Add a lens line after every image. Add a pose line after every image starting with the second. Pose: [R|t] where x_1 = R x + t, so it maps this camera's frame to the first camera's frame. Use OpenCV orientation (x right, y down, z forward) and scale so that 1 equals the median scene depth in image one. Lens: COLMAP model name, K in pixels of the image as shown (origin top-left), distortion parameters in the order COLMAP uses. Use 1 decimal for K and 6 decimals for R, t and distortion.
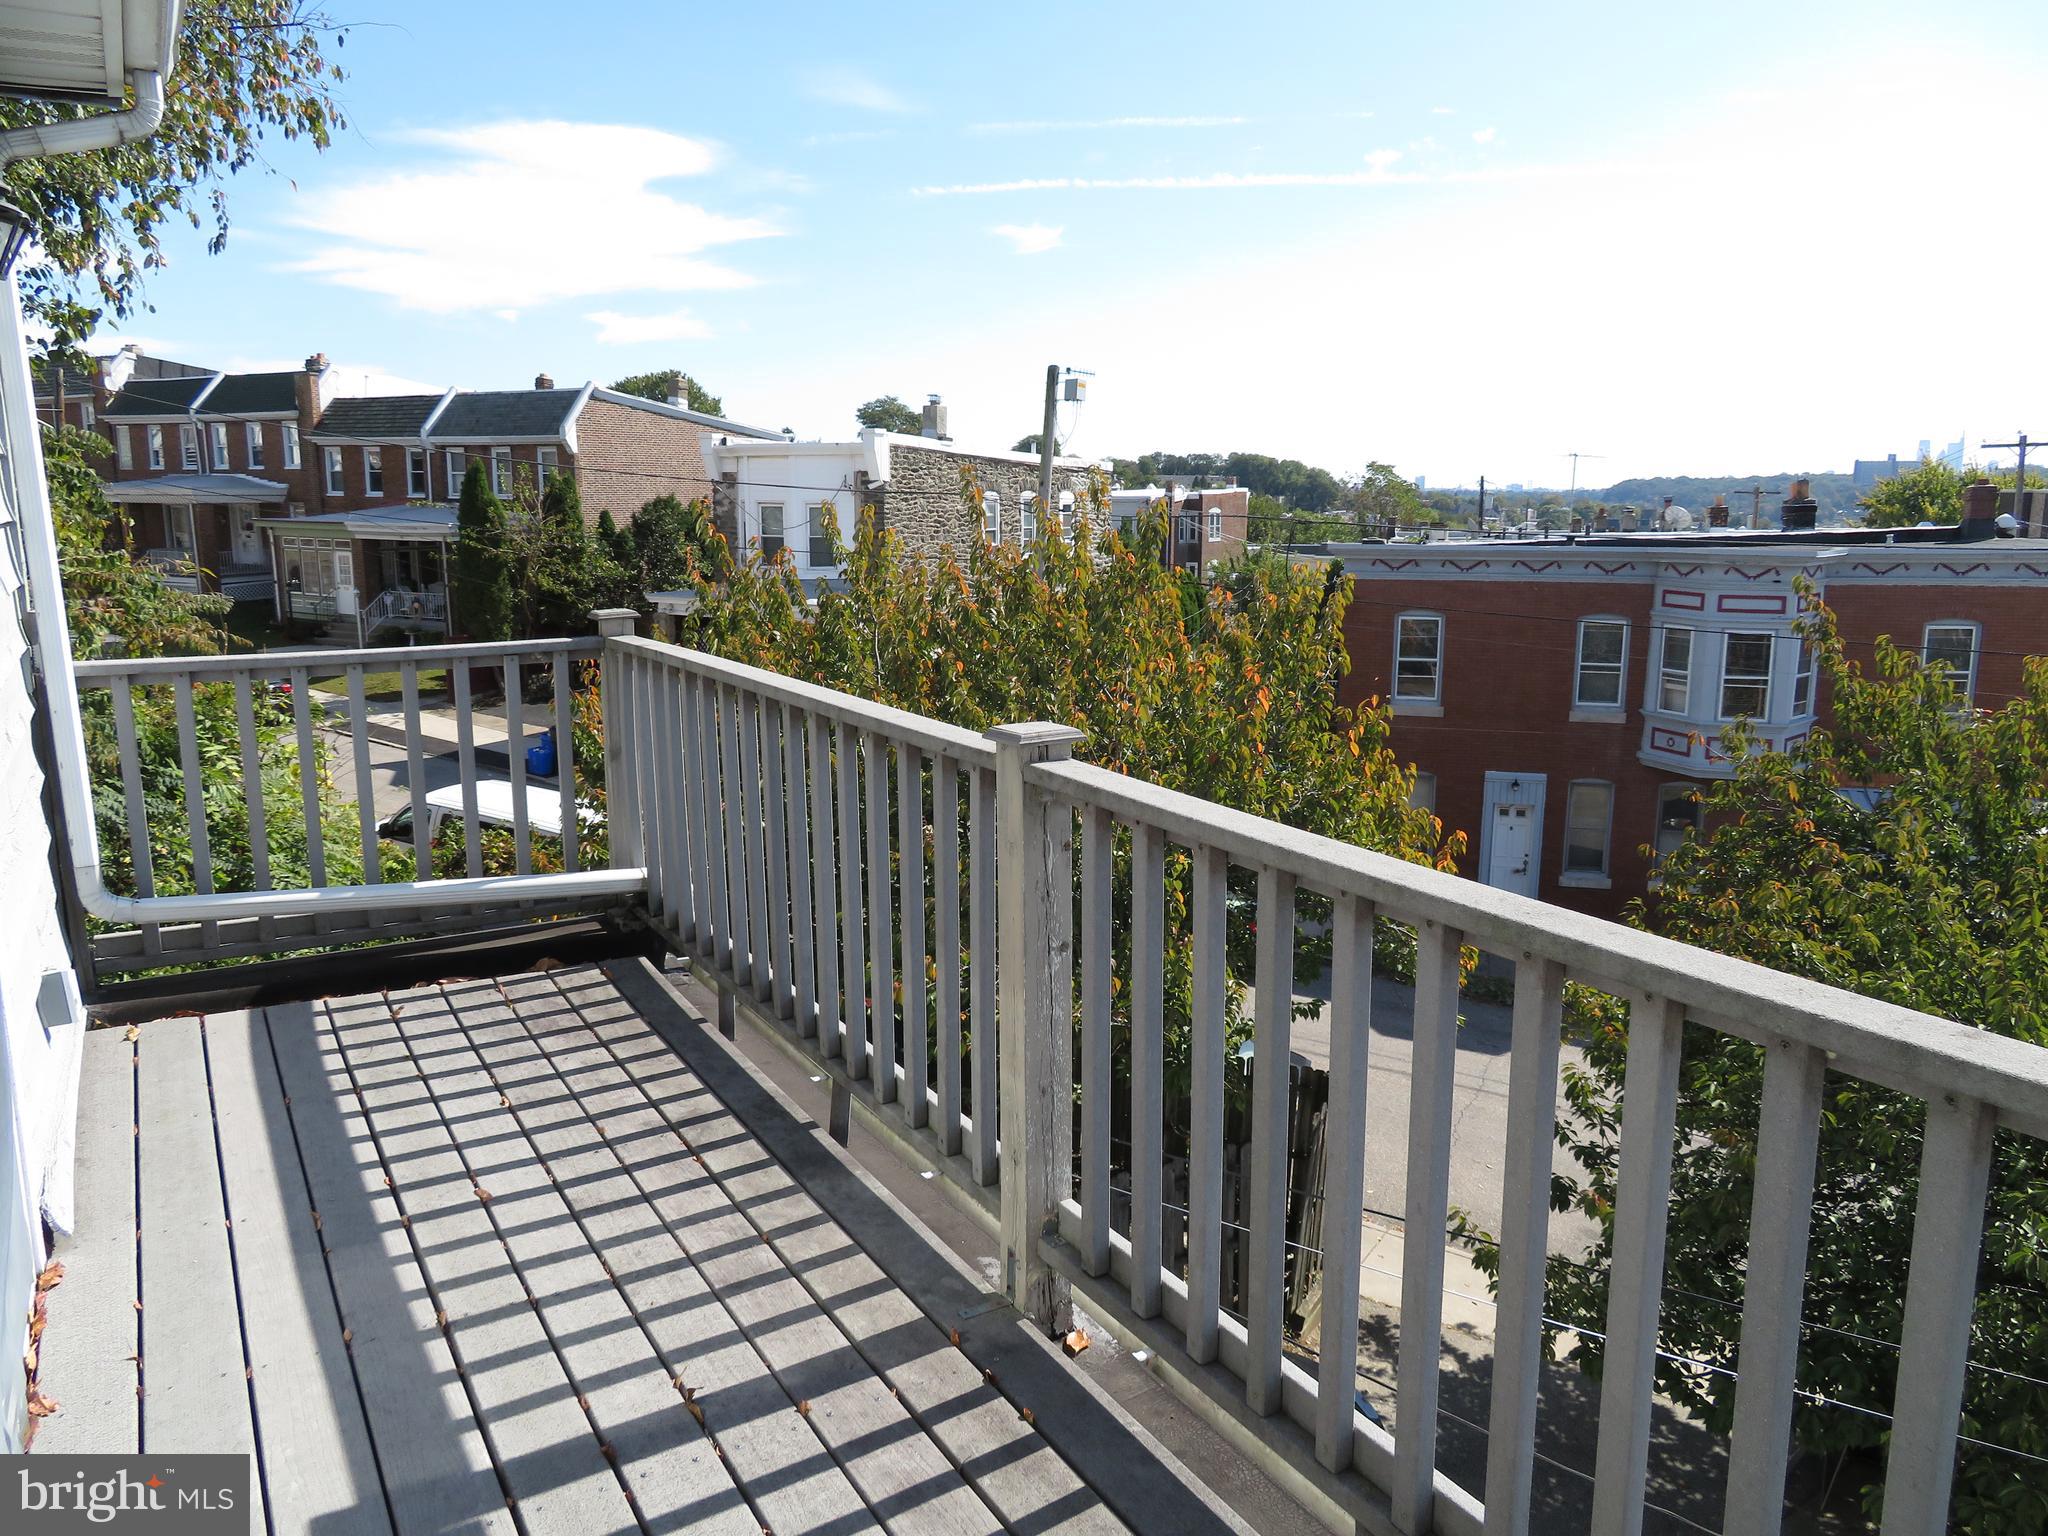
lens RADIAL K [[1433.6, 0, 1021.5], [0, 1433.6, 762.4], [0, 0, 1]] dist [-0.023780, 0.010782]
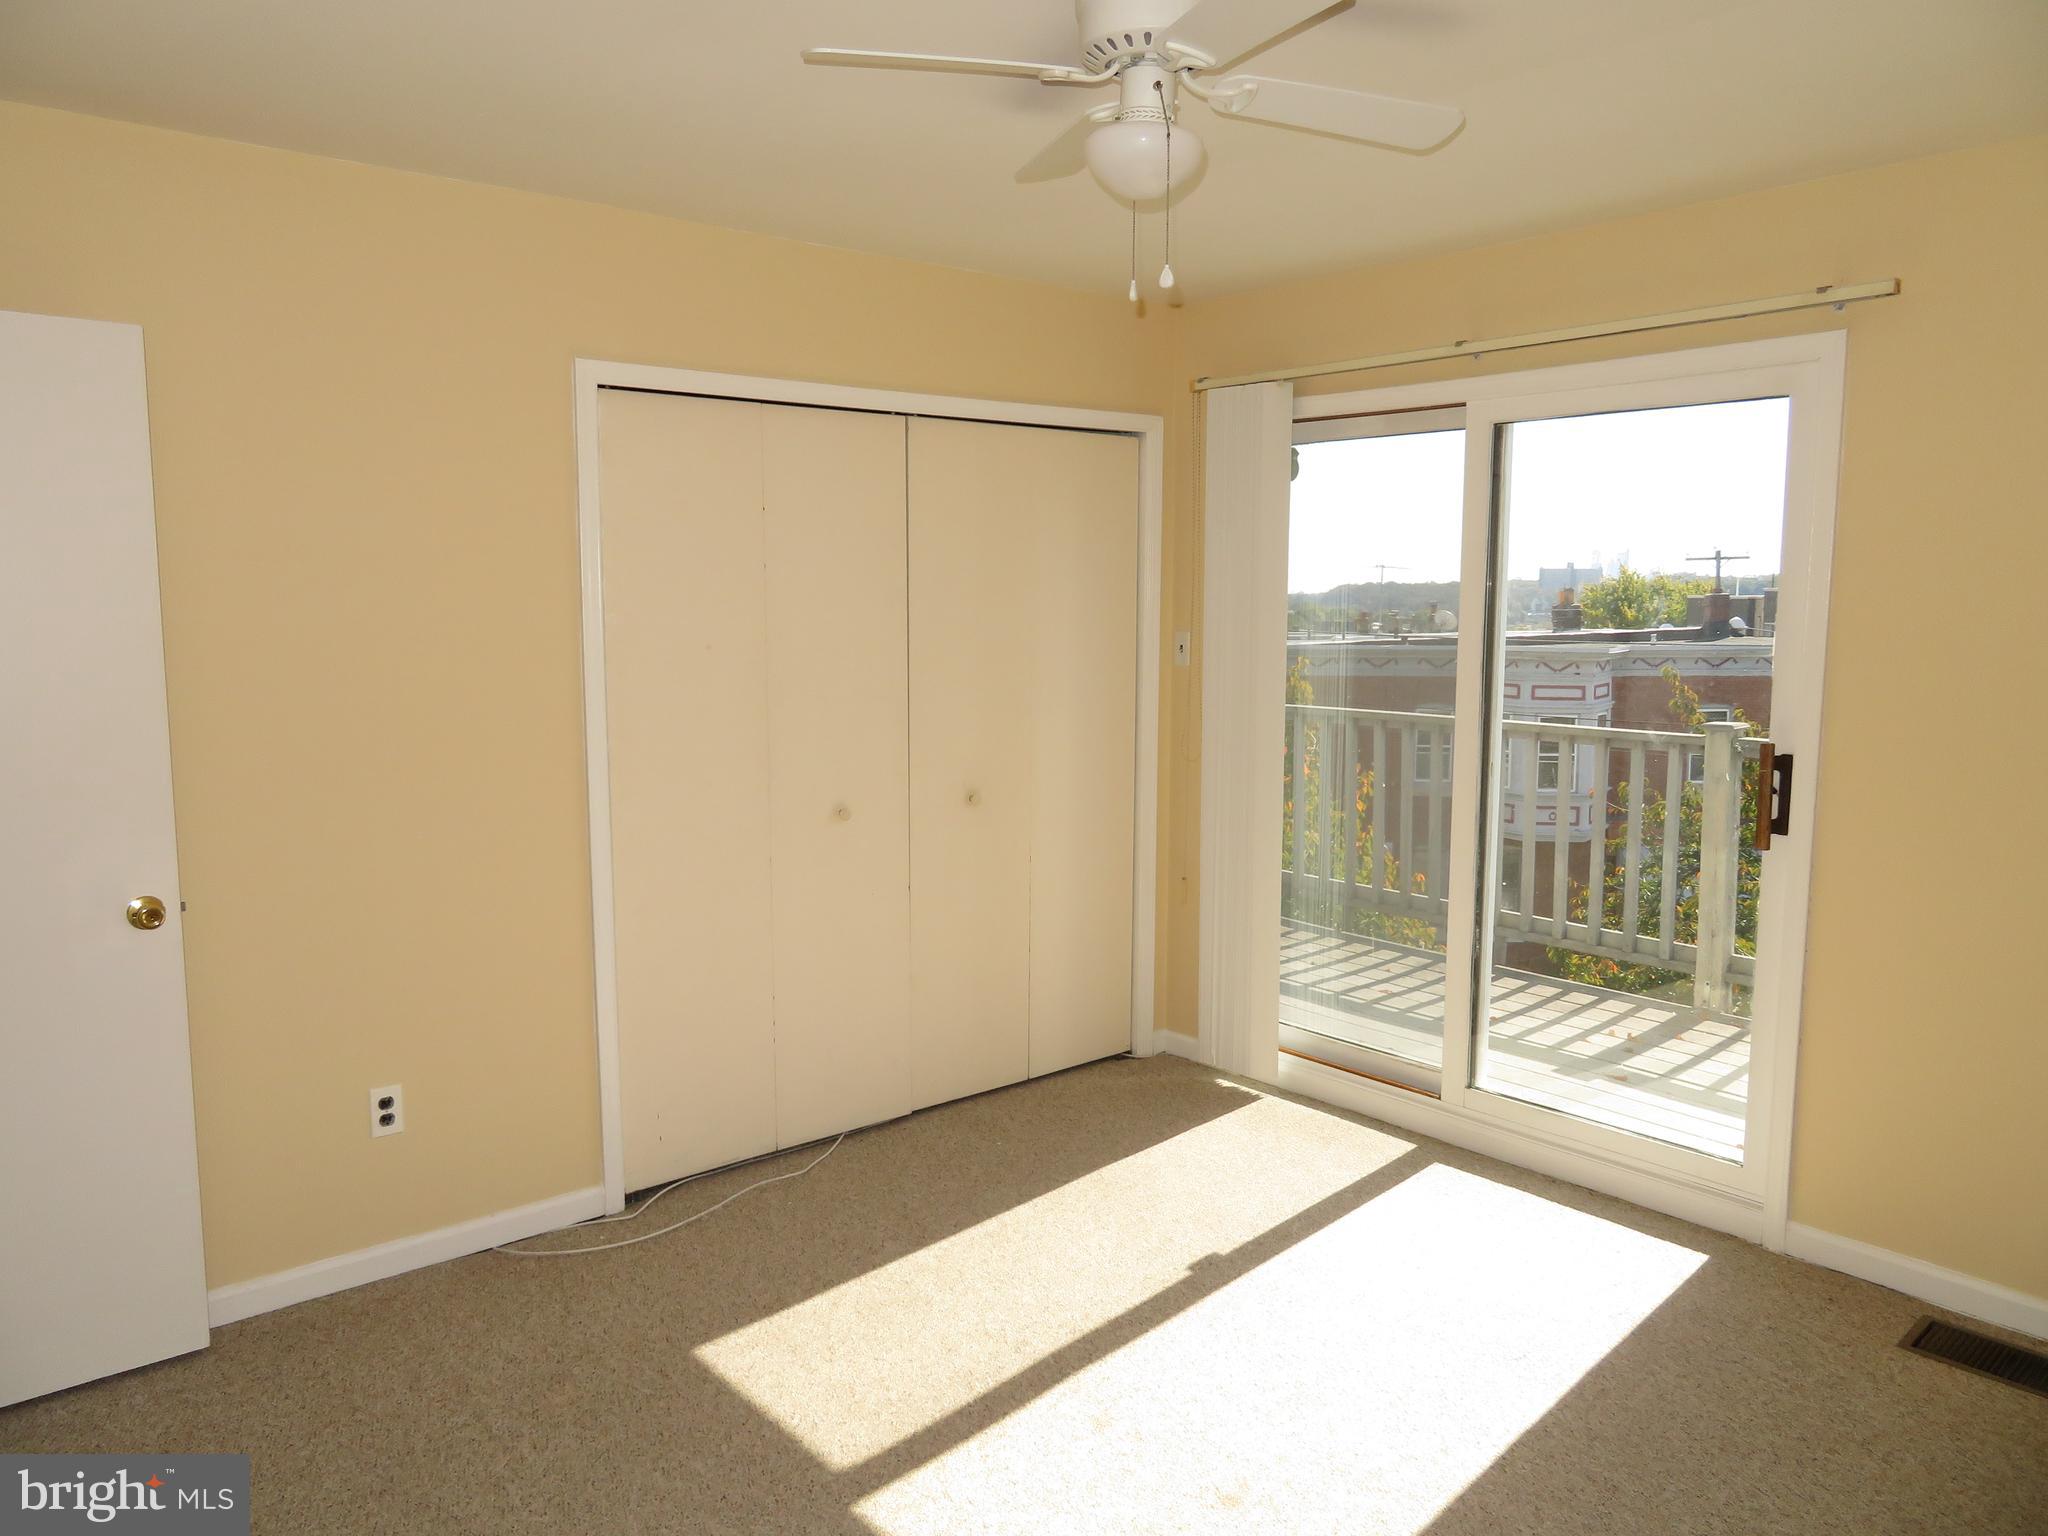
lens RADIAL K [[1433.6, 0, 1028.2], [0, 1433.6, 765.7], [0, 0, 1]] dist [-0.023780, 0.010782]
pose [[0.983821, -0.018940, 0.178152, -0.134396], [0.031159, 0.997330, -0.066039, 0.014299], [-0.176426, 0.070522, 0.981784, -0.085699]]
